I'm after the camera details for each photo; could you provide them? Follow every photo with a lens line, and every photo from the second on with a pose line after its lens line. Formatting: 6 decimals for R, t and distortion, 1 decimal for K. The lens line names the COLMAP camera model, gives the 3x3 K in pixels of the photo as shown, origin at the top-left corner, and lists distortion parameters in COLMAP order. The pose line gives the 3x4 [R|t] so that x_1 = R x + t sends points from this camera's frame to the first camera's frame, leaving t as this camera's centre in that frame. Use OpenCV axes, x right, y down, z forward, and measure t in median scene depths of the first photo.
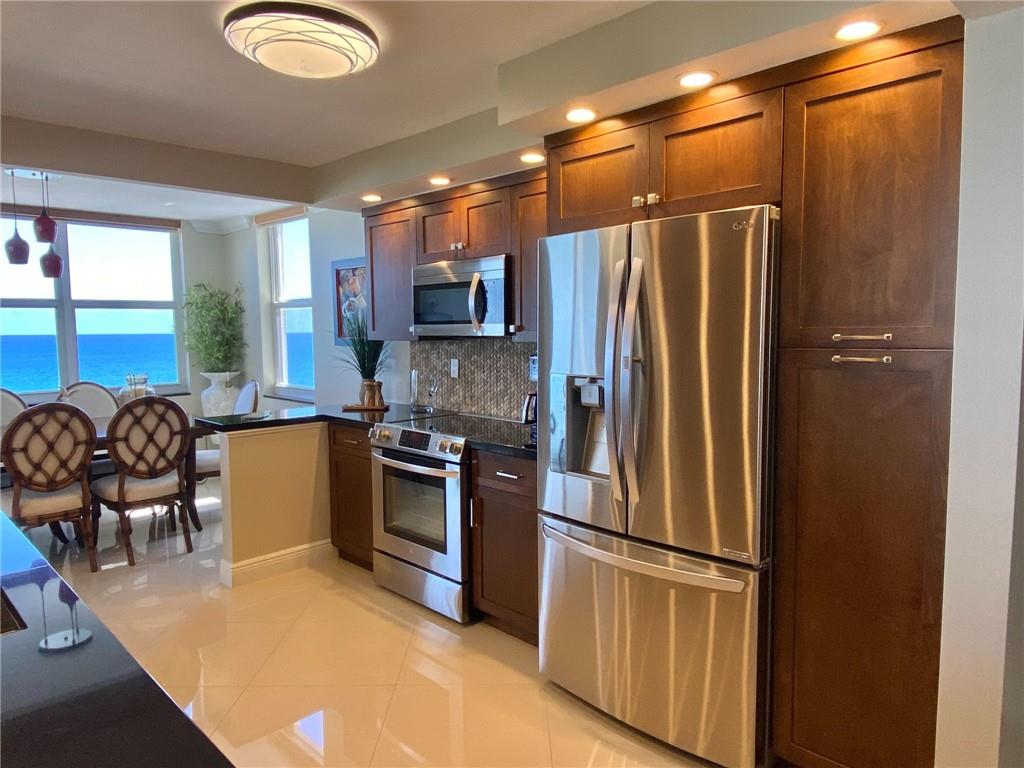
lens RADIAL K [[664.2, 0, 514.4], [0, 664.2, 381.0], [0, 0, 1]] dist [0.019763, -0.002082]
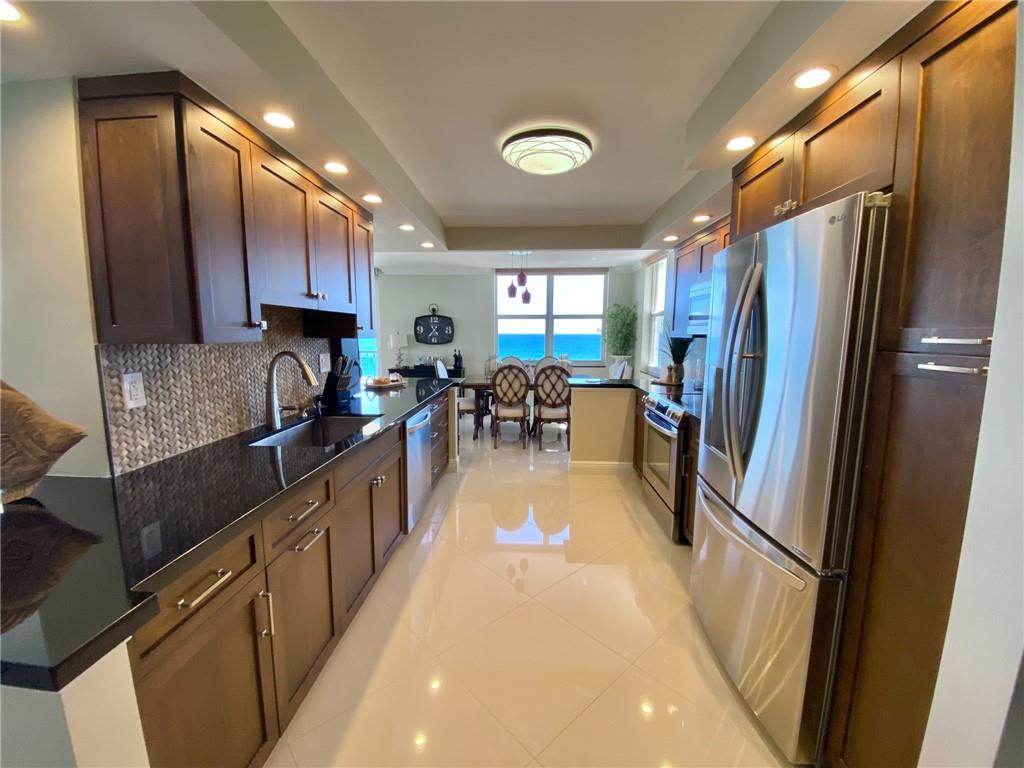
lens RADIAL K [[412.4, 0, 503.7], [0, 412.4, 385.2], [0, 0, 1]] dist [-0.007942, -0.002166]
pose [[0.659177, 0.109061, -0.744037, 0.235493], [-0.069743, 0.994029, 0.083916, -0.007836], [0.748747, -0.003424, 0.662848, 0.123974]]
